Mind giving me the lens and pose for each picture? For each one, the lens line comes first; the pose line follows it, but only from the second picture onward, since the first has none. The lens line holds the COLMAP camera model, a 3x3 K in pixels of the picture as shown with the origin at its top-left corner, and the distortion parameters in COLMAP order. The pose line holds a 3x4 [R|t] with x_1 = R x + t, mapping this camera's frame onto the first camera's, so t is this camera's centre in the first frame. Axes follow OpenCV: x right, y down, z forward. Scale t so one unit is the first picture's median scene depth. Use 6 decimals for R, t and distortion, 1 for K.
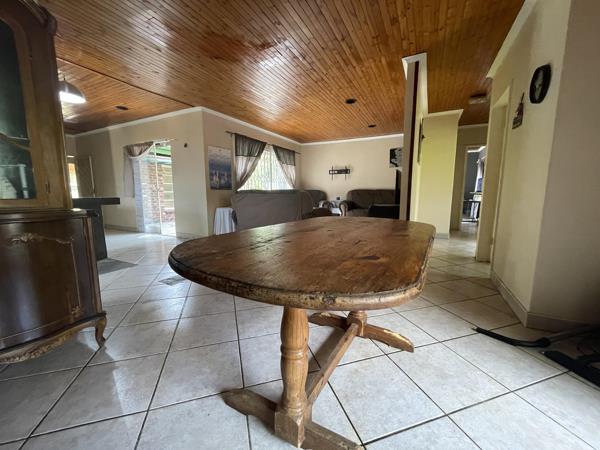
lens RADIAL K [[243.1, 0, 298.4], [0, 243.1, 226.5], [0, 0, 1]] dist [-0.001739, -0.000330]
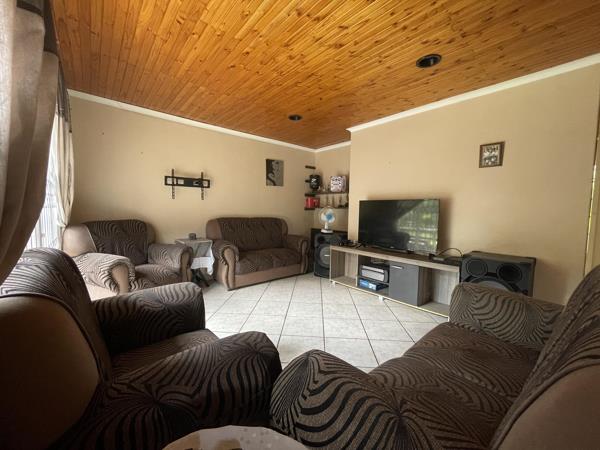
lens RADIAL K [[243.1, 0, 298.5], [0, 243.1, 224.8], [0, 0, 1]] dist [-0.001739, -0.000330]
pose [[0.363515, -0.055815, 0.929915, -0.232457], [0.115633, 0.993187, 0.014410, -0.131943], [-0.924384, 0.102290, 0.367493, 0.677483]]
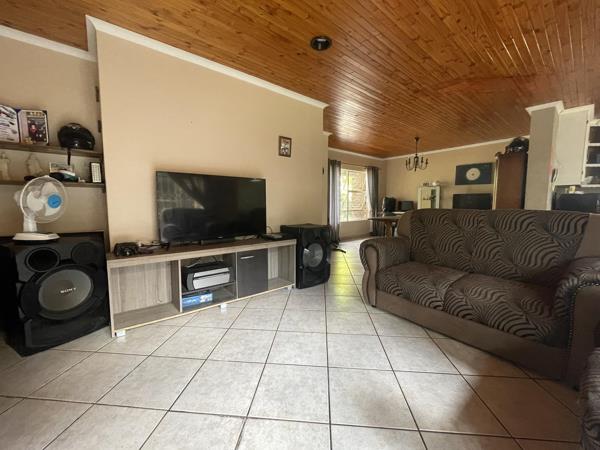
lens RADIAL K [[243.1, 0, 299.9], [0, 243.1, 222.9], [0, 0, 1]] dist [-0.001739, -0.000330]
pose [[-0.924560, -0.033731, 0.379541, 0.028779], [0.051145, 0.976074, 0.211336, -0.154339], [-0.377588, 0.214804, -0.900714, 0.977917]]
